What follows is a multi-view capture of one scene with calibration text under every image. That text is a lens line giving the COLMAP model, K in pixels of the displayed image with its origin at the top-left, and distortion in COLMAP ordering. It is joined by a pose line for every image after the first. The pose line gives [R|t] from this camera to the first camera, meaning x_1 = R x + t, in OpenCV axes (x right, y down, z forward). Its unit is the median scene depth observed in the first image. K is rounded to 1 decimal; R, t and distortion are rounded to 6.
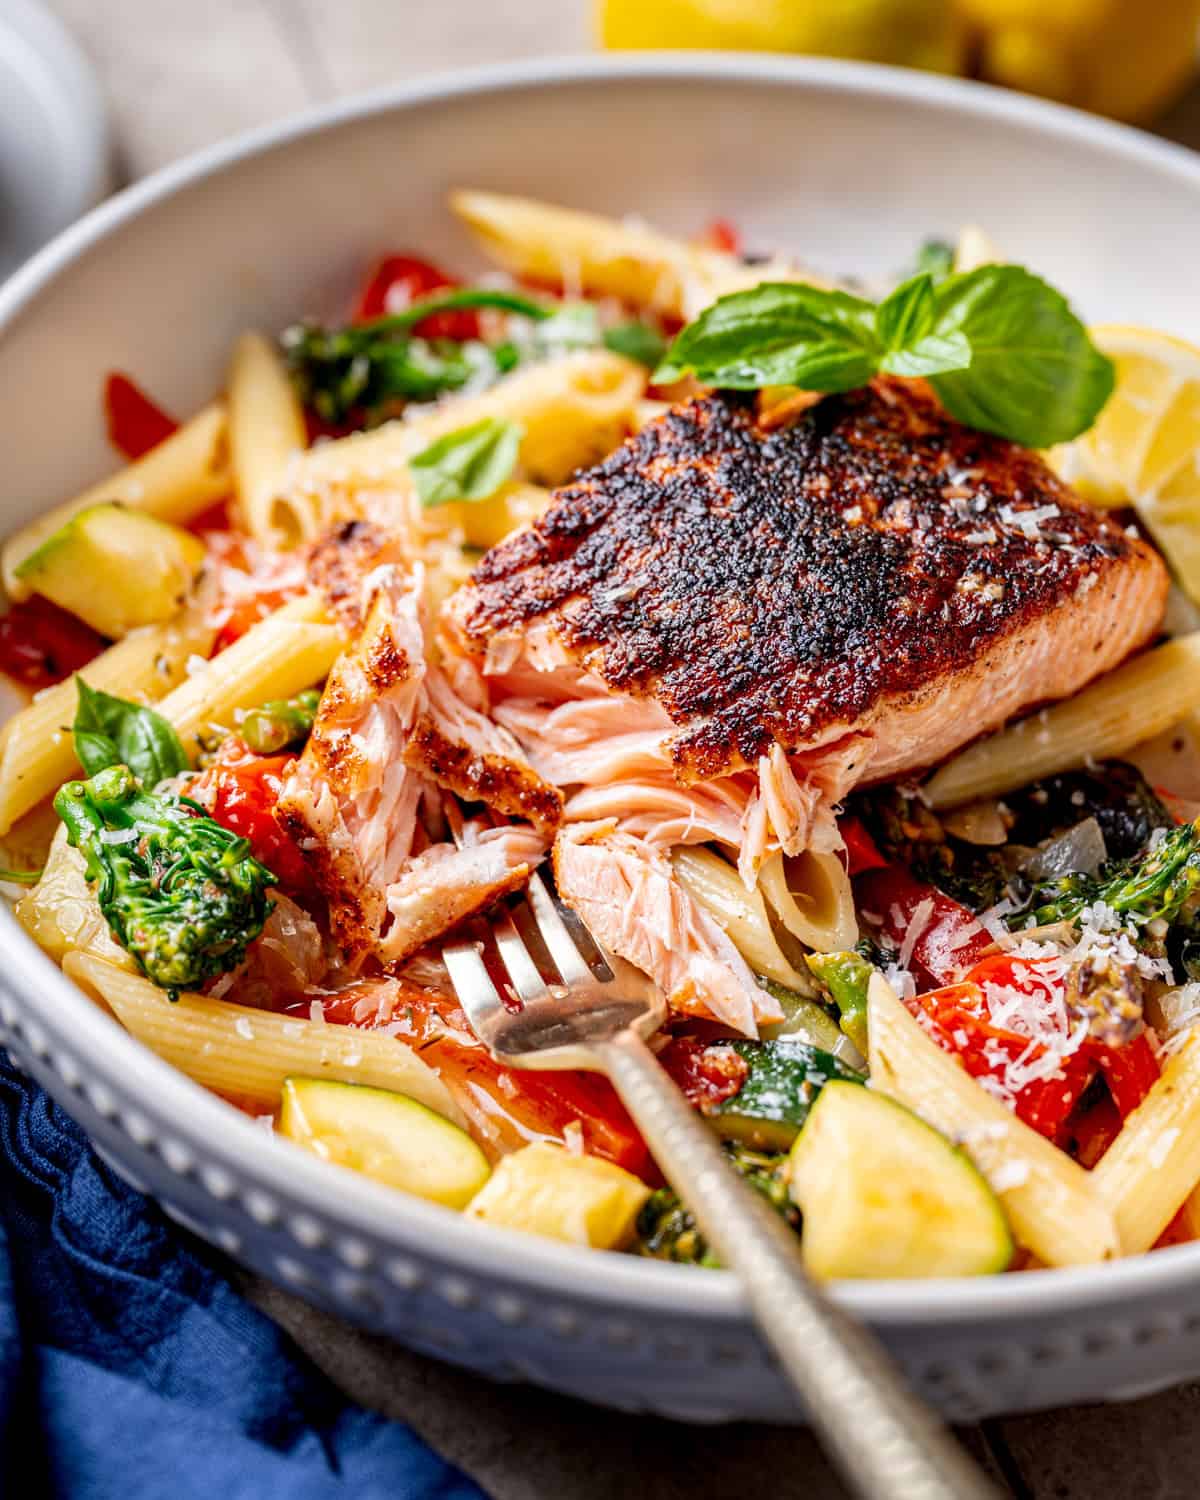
lens RADIAL K [[2757.0, 0, 600.0], [0, 2757.0, 750.0], [0, 0, 1]] dist [-0.058997, -0.081165]
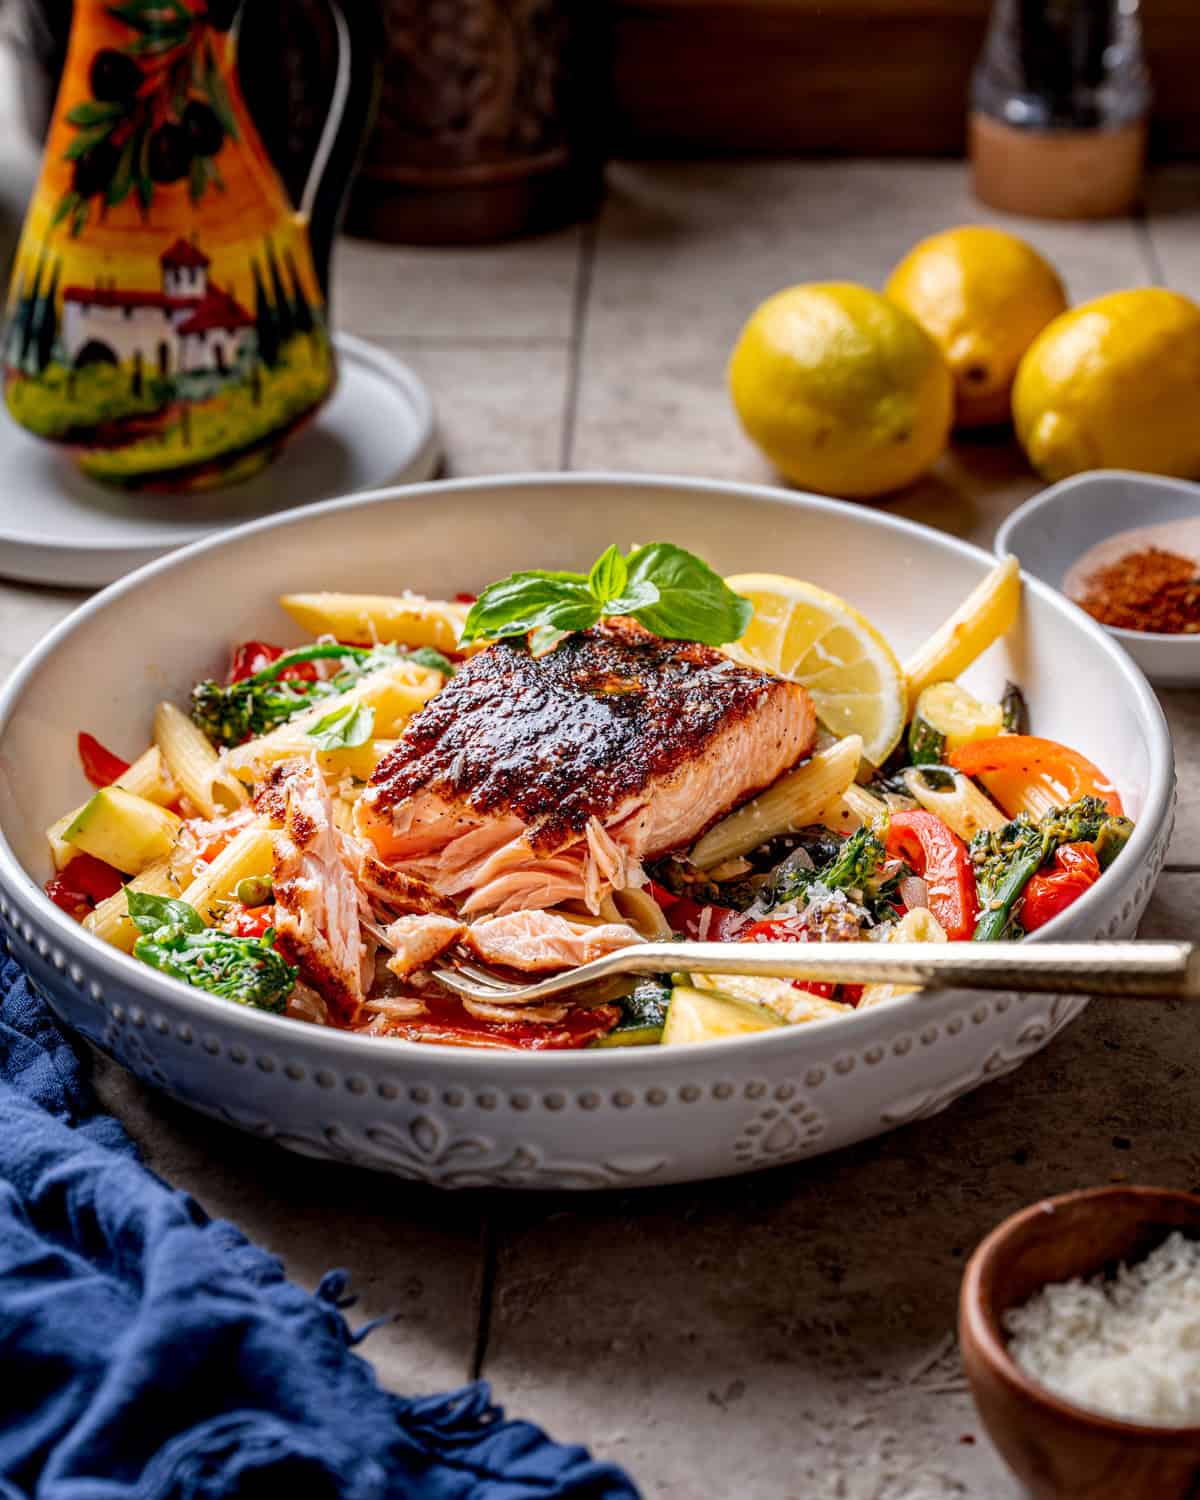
lens RADIAL K [[2942.4, 0, 600.0], [0, 2942.4, 750.0], [0, 0, 1]] dist [-0.045651, 0.023543]
pose [[0.971344, -0.179080, 0.156273, -0.178538], [0.213450, 0.946472, -0.242137, 0.350704], [-0.104546, 0.268555, 0.957574, -0.581419]]
